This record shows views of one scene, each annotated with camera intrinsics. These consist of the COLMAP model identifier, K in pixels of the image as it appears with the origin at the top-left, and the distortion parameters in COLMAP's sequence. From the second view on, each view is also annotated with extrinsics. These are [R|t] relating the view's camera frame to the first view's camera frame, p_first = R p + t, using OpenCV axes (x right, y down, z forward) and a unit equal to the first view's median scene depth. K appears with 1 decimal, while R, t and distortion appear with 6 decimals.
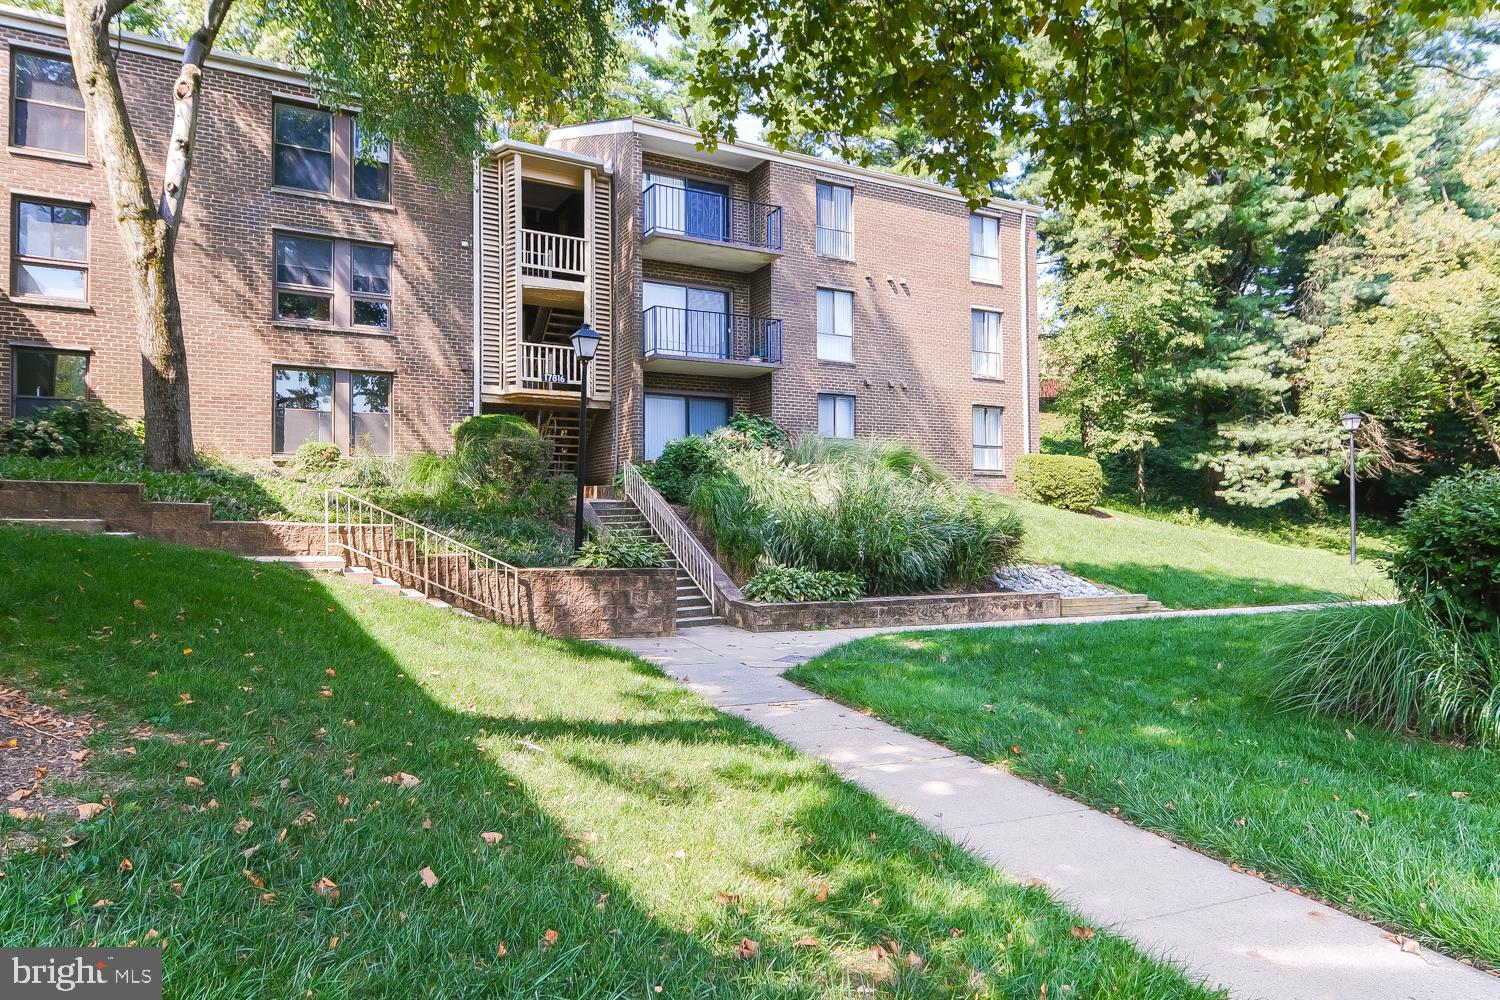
lens RADIAL K [[915.4, 0, 740.4], [0, 915.4, 505.3], [0, 0, 1]] dist [0.005964, -0.003993]
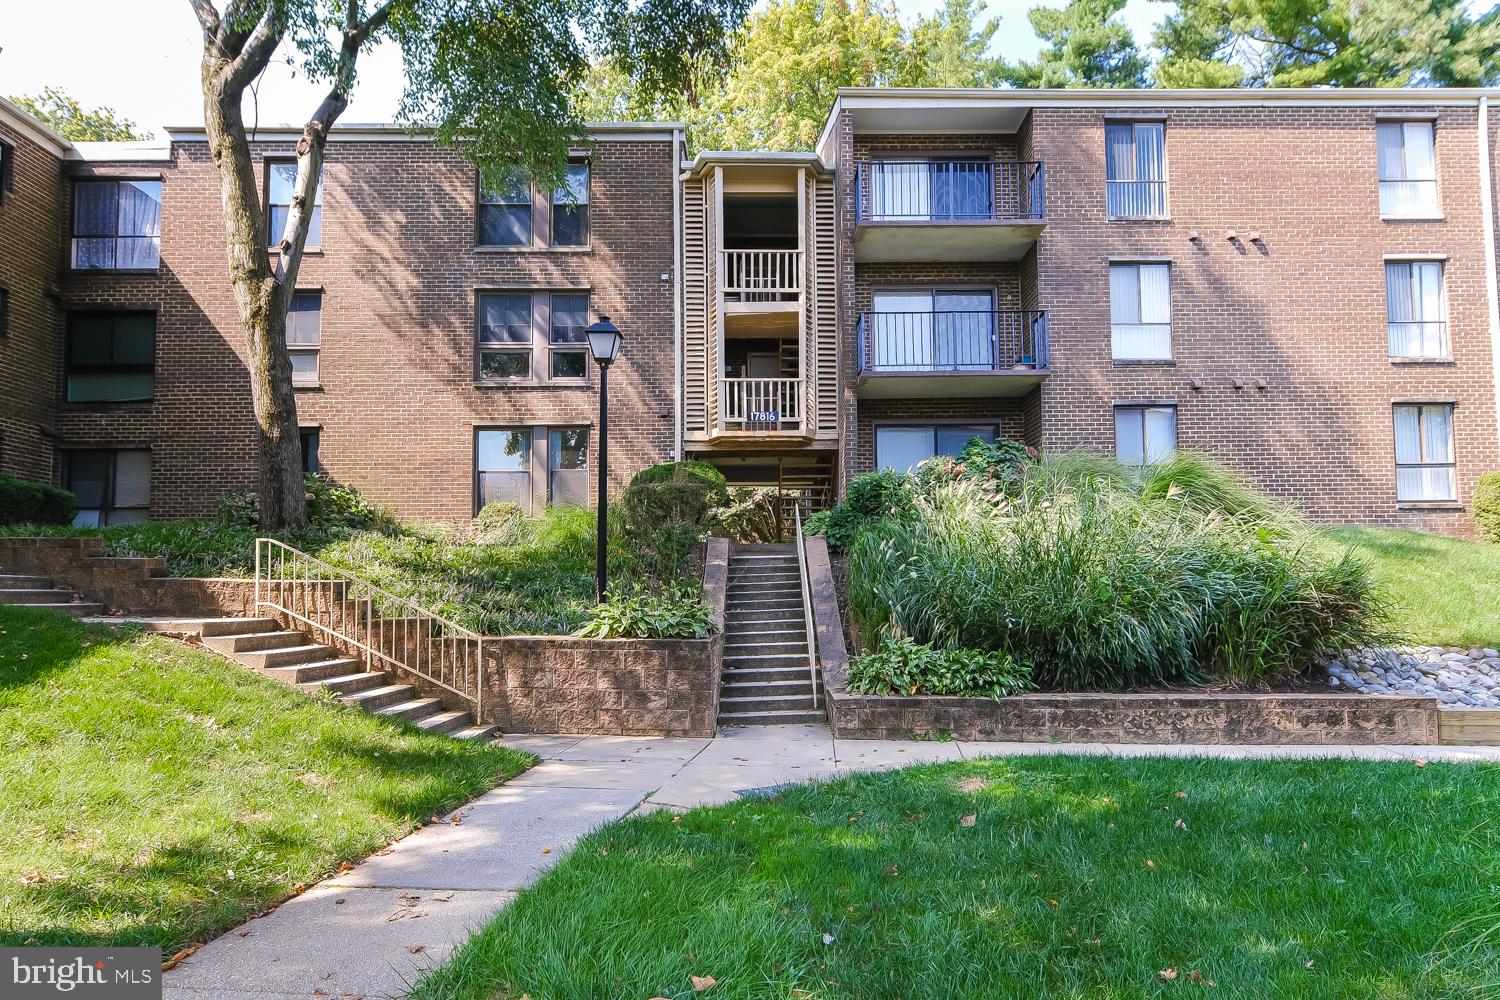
lens RADIAL K [[915.4, 0, 771.9], [0, 915.4, 541.5], [0, 0, 1]] dist [0.005964, -0.003993]
pose [[0.885714, -0.034402, -0.462954, 0.197638], [0.014590, 0.998821, -0.046308, 0.017241], [0.464001, 0.034261, 0.885172, 0.260741]]
